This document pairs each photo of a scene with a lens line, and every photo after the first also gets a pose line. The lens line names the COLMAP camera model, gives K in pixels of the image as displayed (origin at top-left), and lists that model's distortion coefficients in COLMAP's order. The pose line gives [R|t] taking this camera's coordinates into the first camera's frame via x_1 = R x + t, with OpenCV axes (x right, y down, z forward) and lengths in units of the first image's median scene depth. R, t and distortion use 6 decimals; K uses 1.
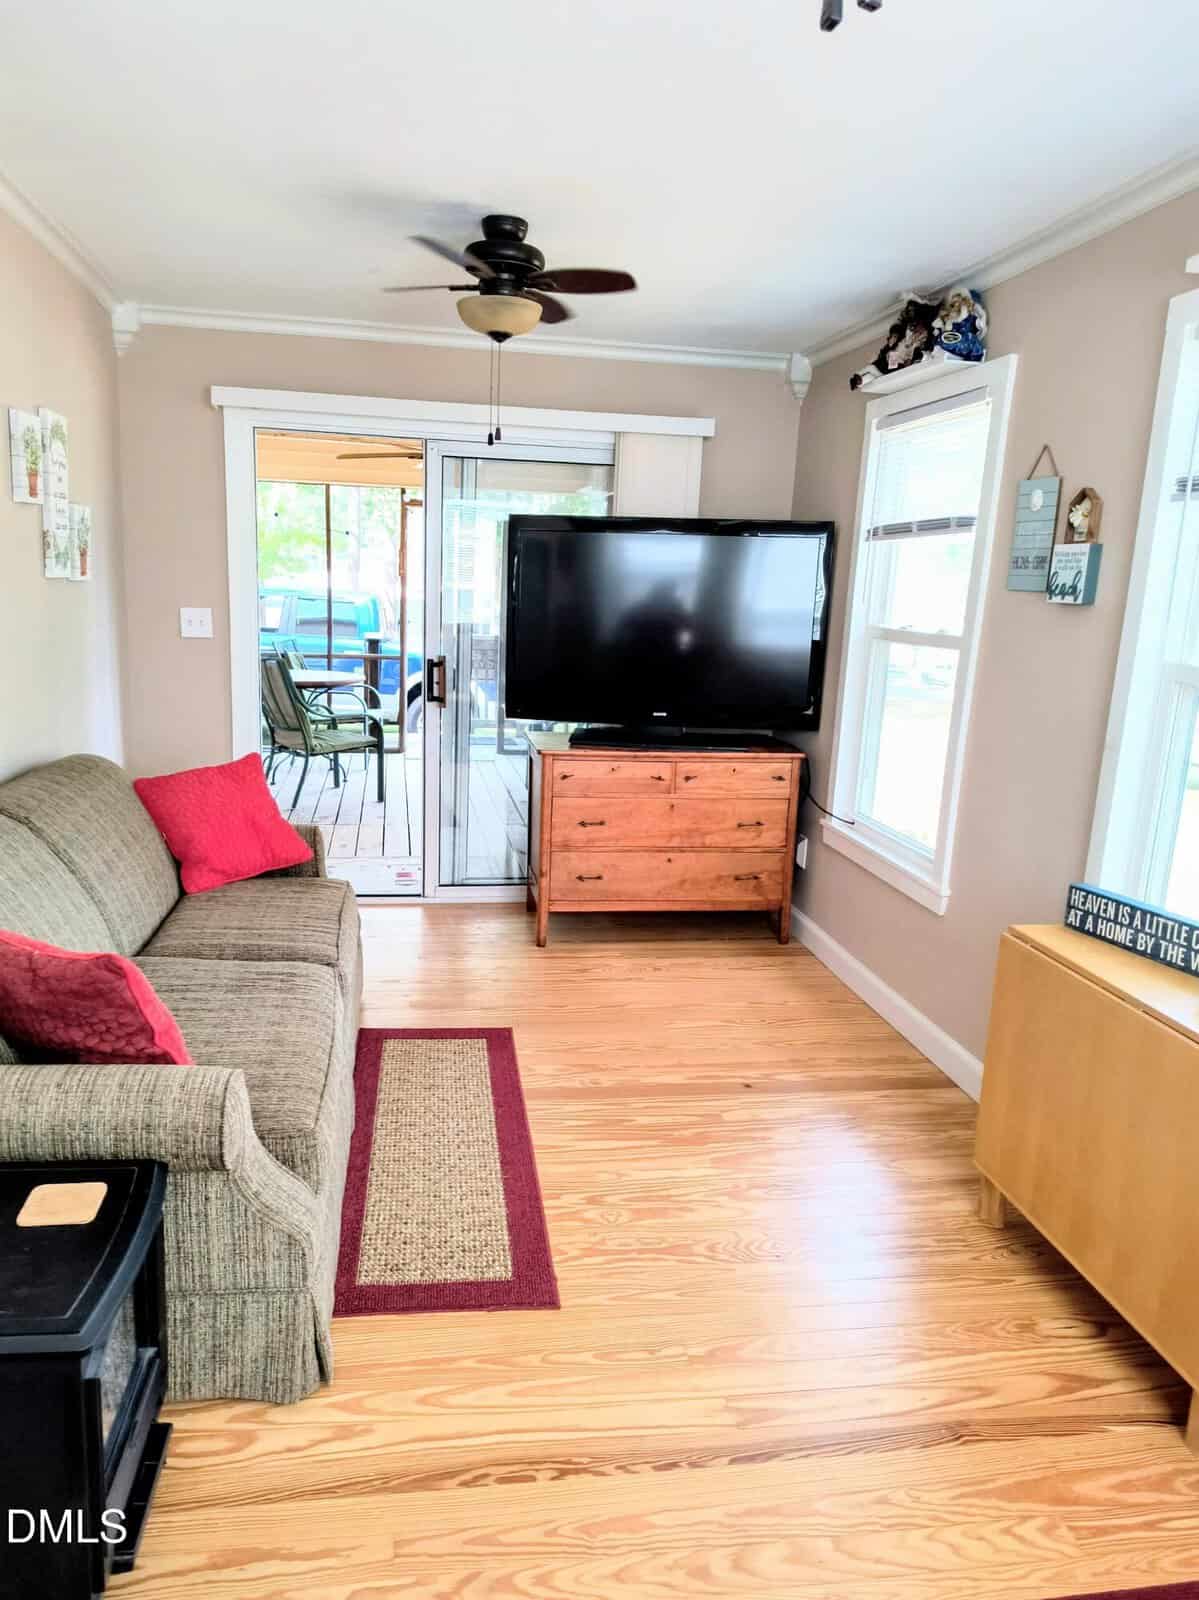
lens RADIAL K [[1105.4, 0, 583.3], [0, 1105.4, 796.6], [0, 0, 1]] dist [0.043733, -0.045546]
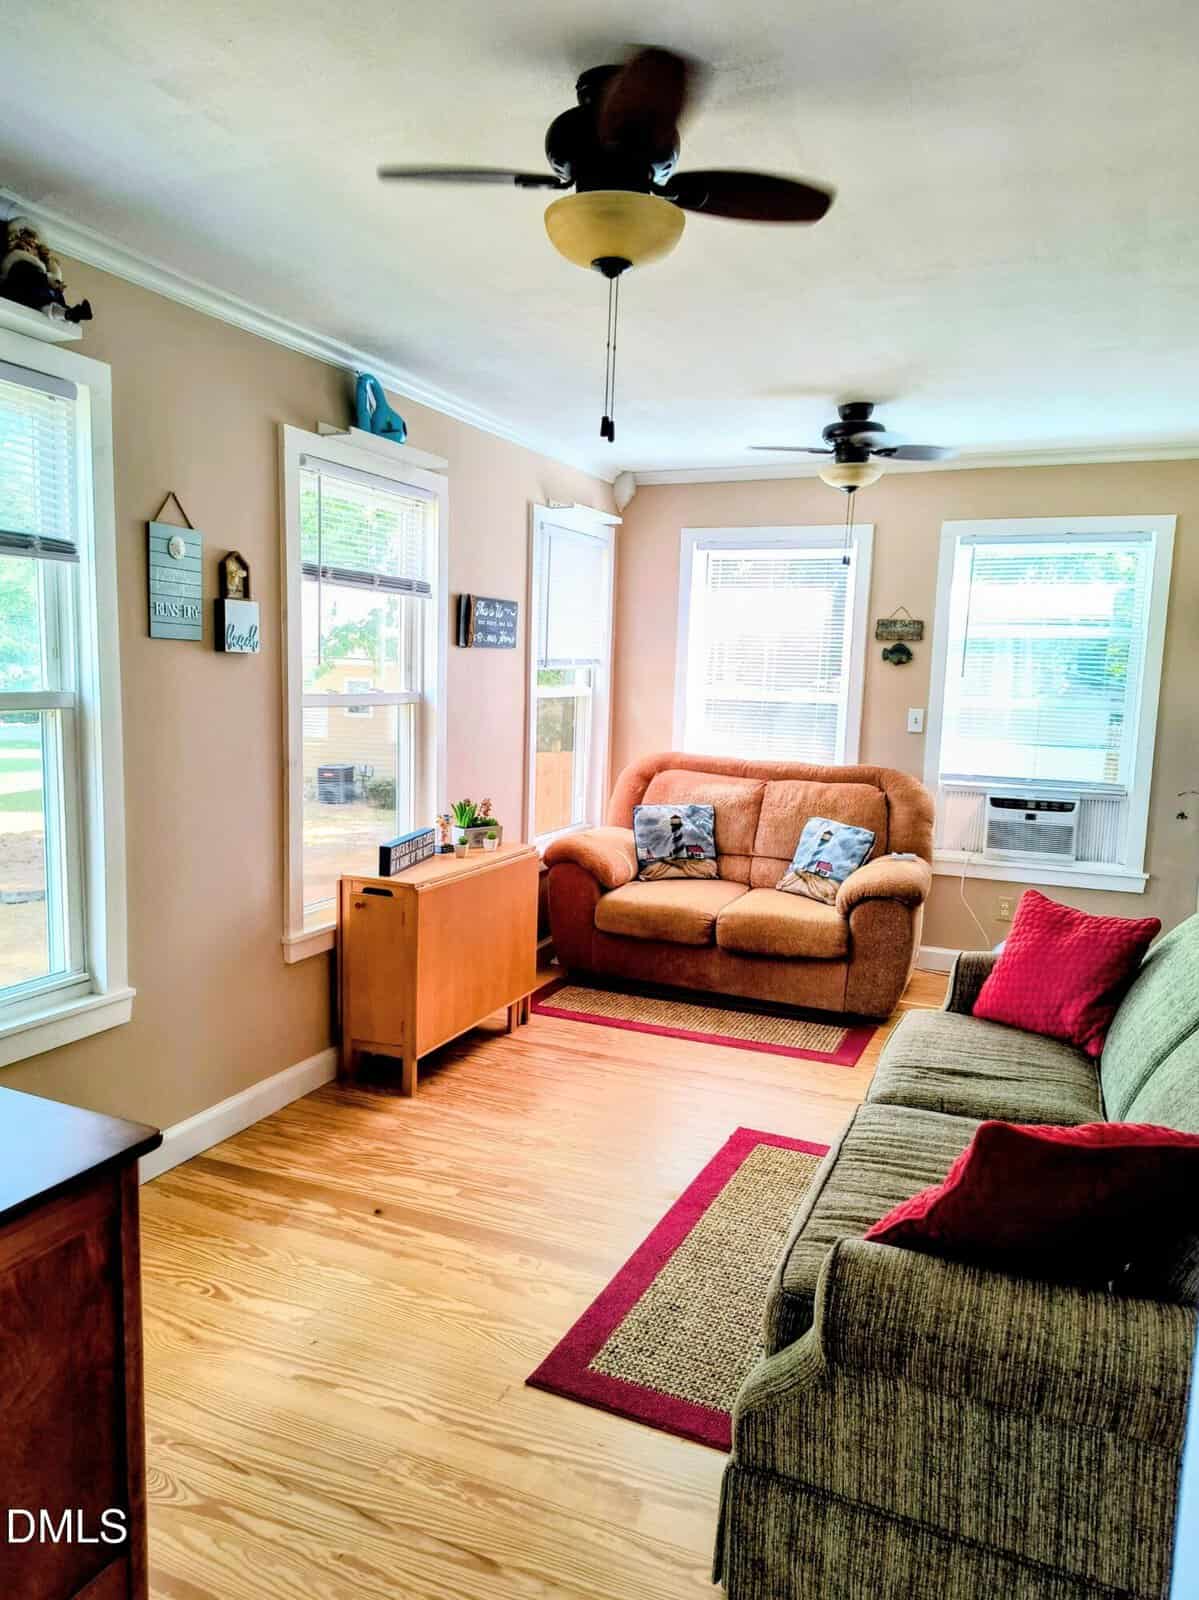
lens RADIAL K [[1105.4, 0, 583.3], [0, 1105.4, 796.6], [0, 0, 1]] dist [0.043733, -0.045546]
pose [[-0.835911, -0.135494, 0.531878, -0.423380], [0.034150, 0.954334, 0.296784, -0.318090], [-0.547802, 0.266248, -0.793111, 1.559657]]
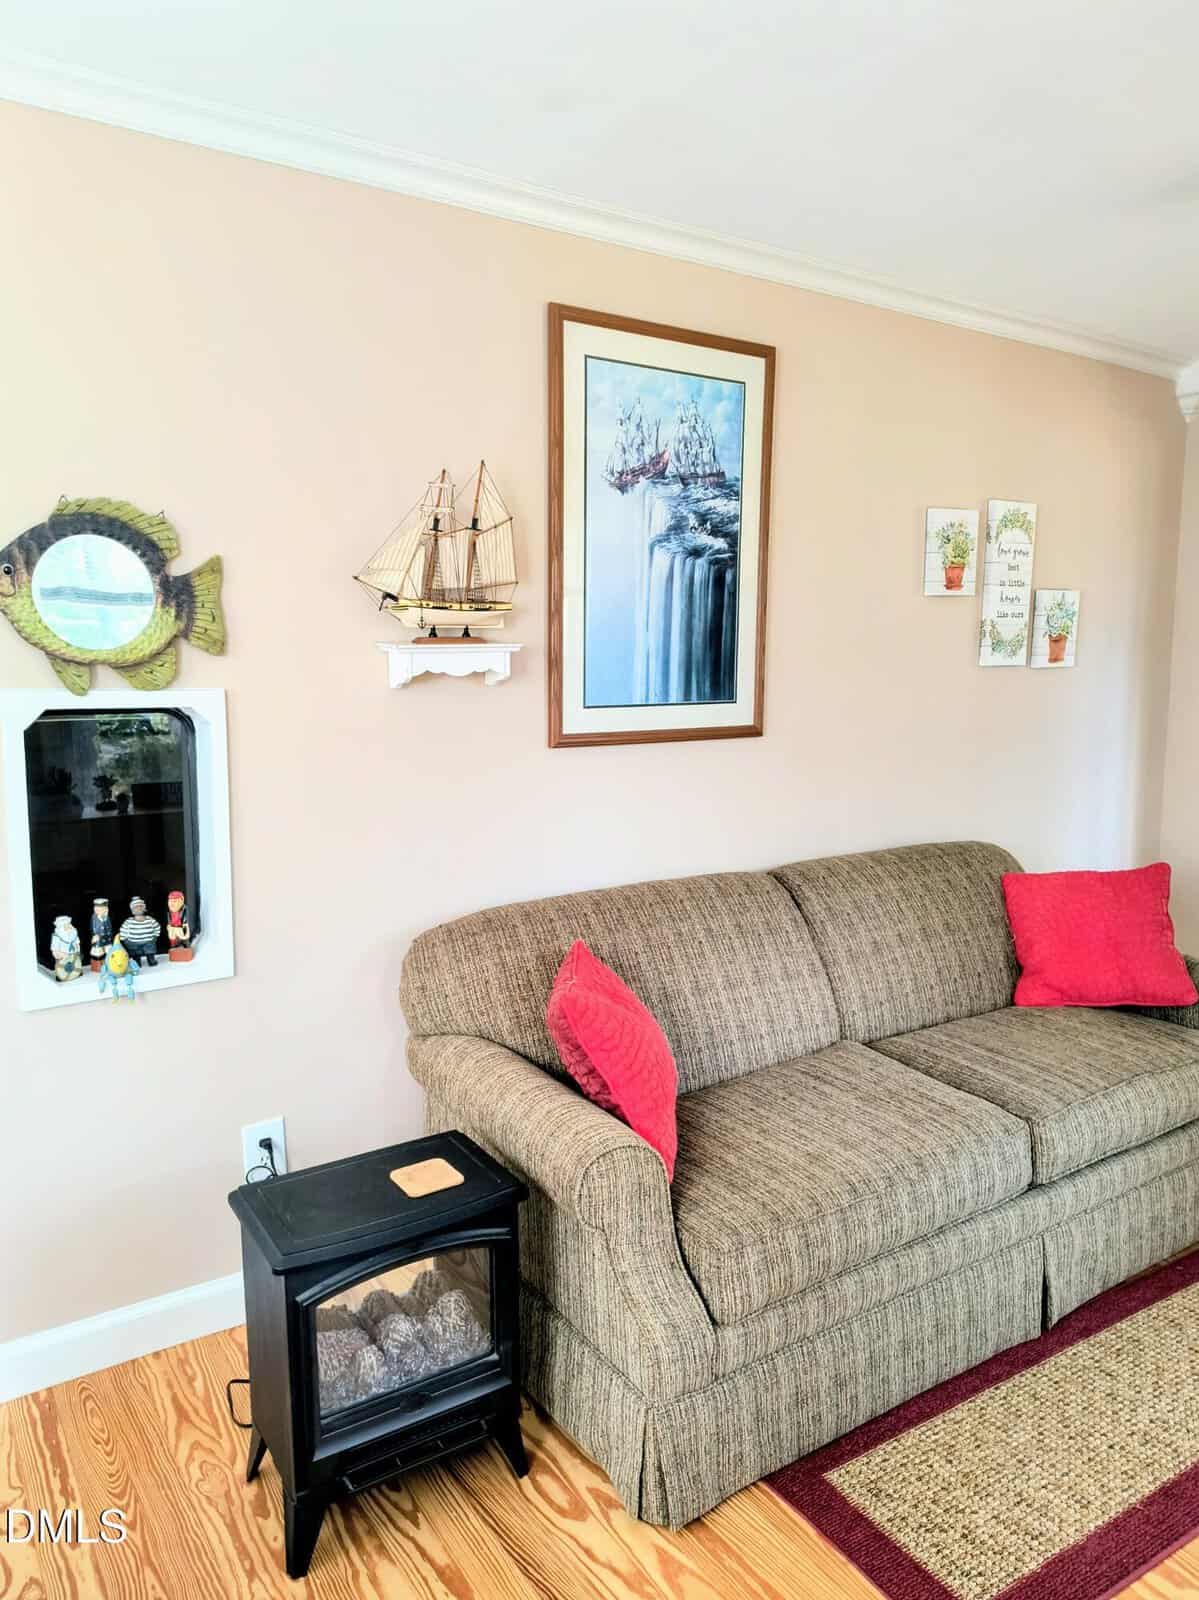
lens RADIAL K [[1105.4, 0, 583.3], [0, 1105.4, 796.6], [0, 0, 1]] dist [0.043733, -0.045546]
pose [[0.397464, 0.066221, -0.915225, 0.338329], [-0.145644, 0.989302, 0.008330, -0.038216], [0.905986, 0.129986, 0.402856, 0.310083]]
